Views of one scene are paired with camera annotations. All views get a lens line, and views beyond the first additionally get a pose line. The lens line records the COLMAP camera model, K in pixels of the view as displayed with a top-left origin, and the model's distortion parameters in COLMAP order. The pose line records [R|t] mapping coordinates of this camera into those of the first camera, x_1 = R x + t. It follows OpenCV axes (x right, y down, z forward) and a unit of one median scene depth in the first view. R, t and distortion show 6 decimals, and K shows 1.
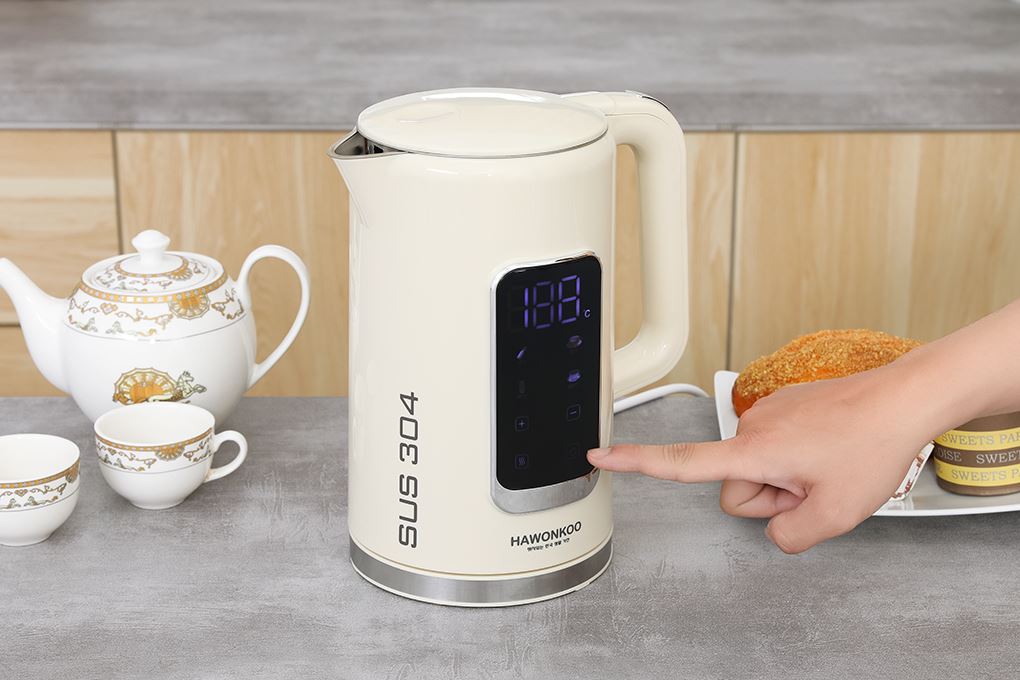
lens RADIAL K [[2643.3, 0, 548.2], [0, 2643.3, 354.0], [0, 0, 1]] dist [0.170460, 0.000000]
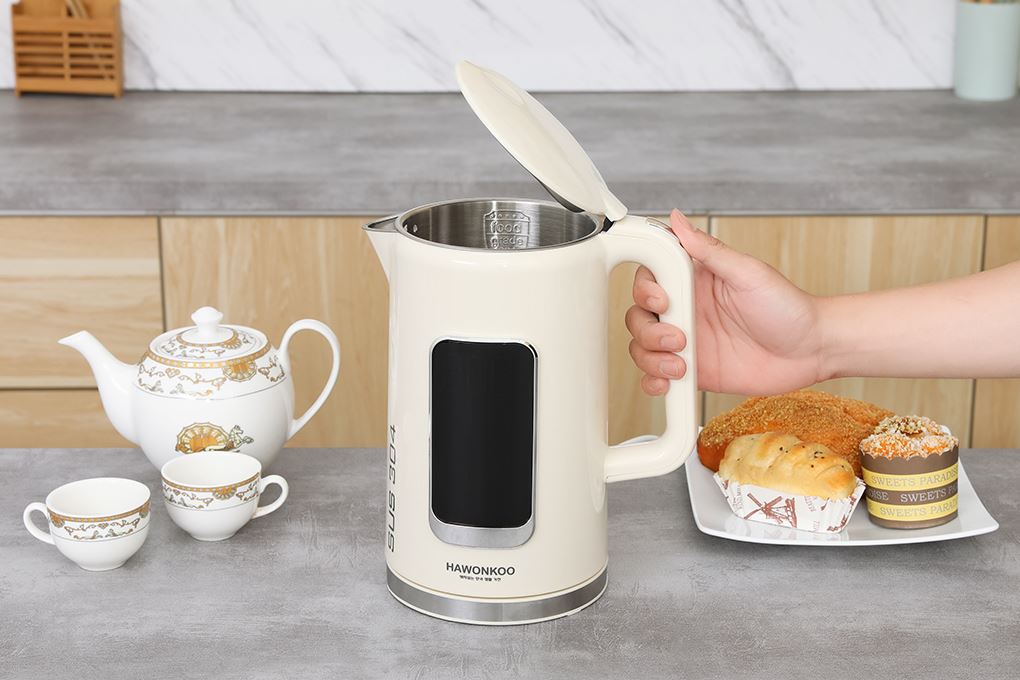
lens RADIAL K [[2674.7, 0, 517.1], [0, 2674.7, 342.1], [0, 0, 1]] dist [0.160432, 0.000000]
pose [[0.999935, -0.001766, -0.011248, 0.002943], [0.001435, 0.999569, -0.029316, 0.004587], [0.011295, 0.029298, 0.999507, -0.202230]]
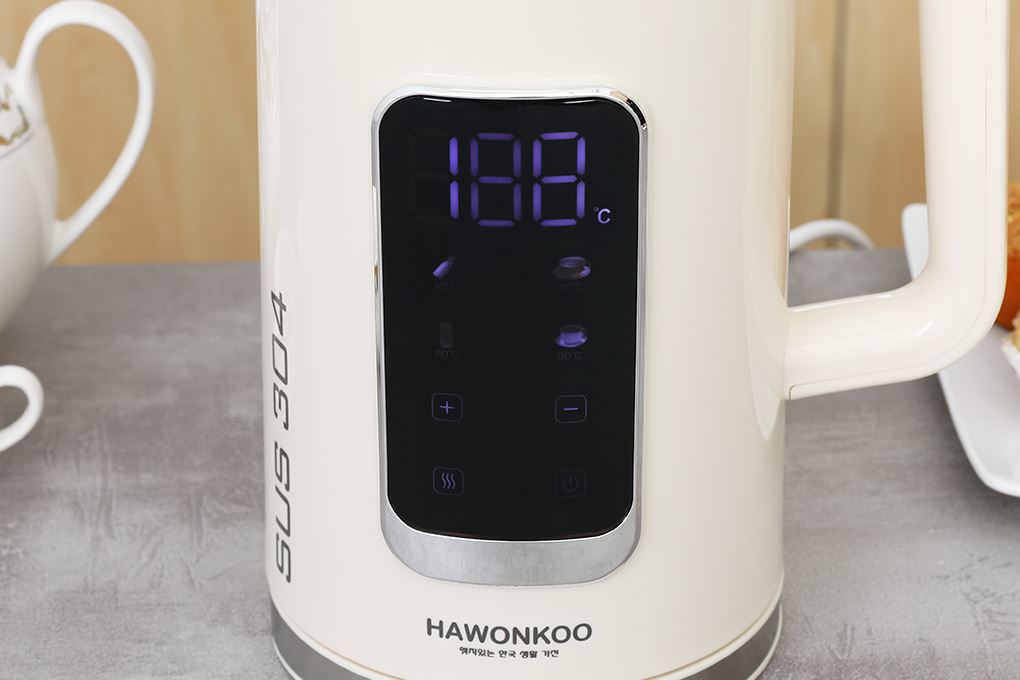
lens RADIAL K [[3081.6, 0, 508.6], [0, 3081.6, 342.3], [0, 0, 1]] dist [0.152544, 0.000000]
pose [[0.999744, -0.021302, 0.007654, -0.025270], [0.020172, 0.991866, 0.125680, -0.050167], [-0.010269, -0.125493, 0.992041, 0.386488]]
